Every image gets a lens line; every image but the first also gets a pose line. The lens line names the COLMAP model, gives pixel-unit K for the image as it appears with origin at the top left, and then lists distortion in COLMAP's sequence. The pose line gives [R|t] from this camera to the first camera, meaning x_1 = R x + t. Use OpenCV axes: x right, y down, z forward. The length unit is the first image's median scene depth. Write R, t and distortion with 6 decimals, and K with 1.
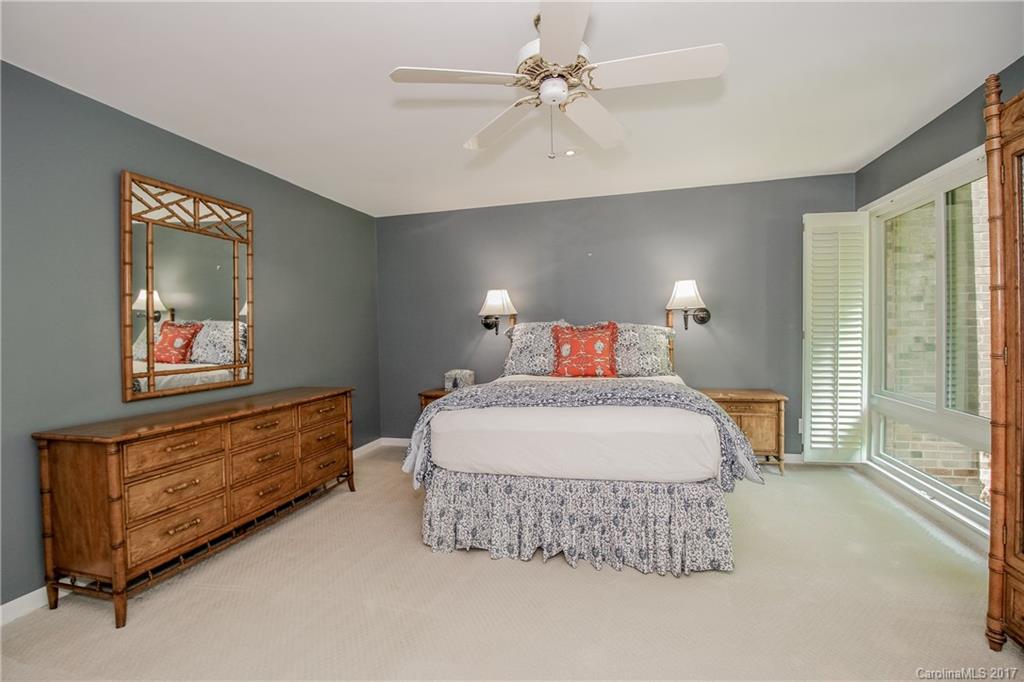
lens RADIAL K [[474.7, 0, 511.2], [0, 474.7, 339.4], [0, 0, 1]] dist [-0.005456, -0.009768]
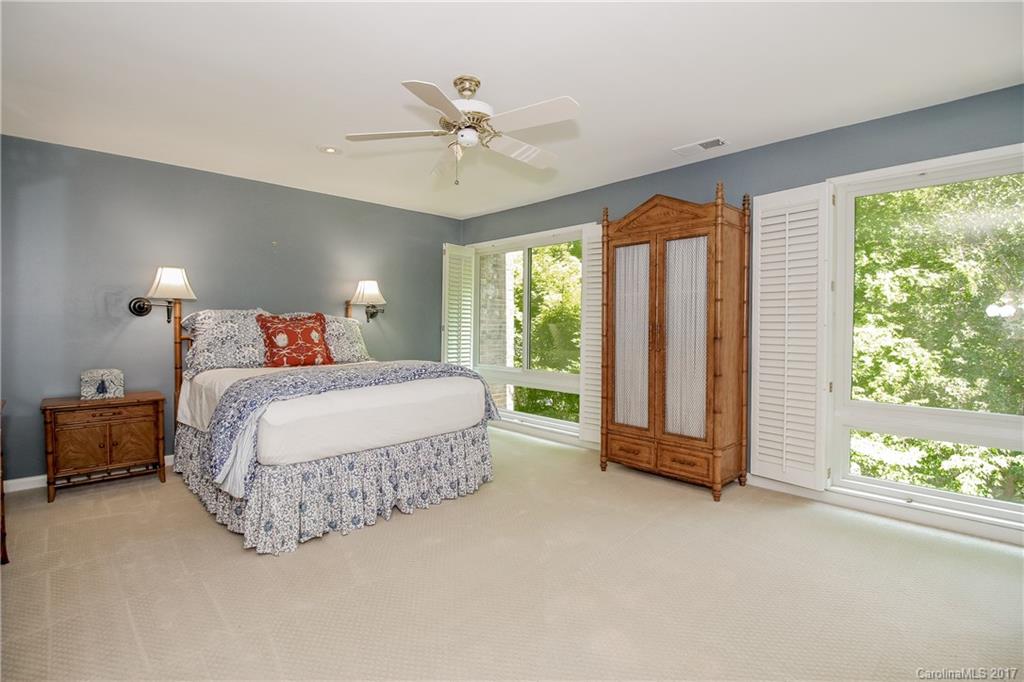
lens RADIAL K [[474.7, 0, 509.0], [0, 474.7, 337.9], [0, 0, 1]] dist [-0.005456, -0.009768]
pose [[0.508691, 0.000392, 0.860949, -0.502962], [0.000210, 1.000000, -0.000580, 0.020001], [-0.860949, 0.000476, 0.508691, 0.106743]]
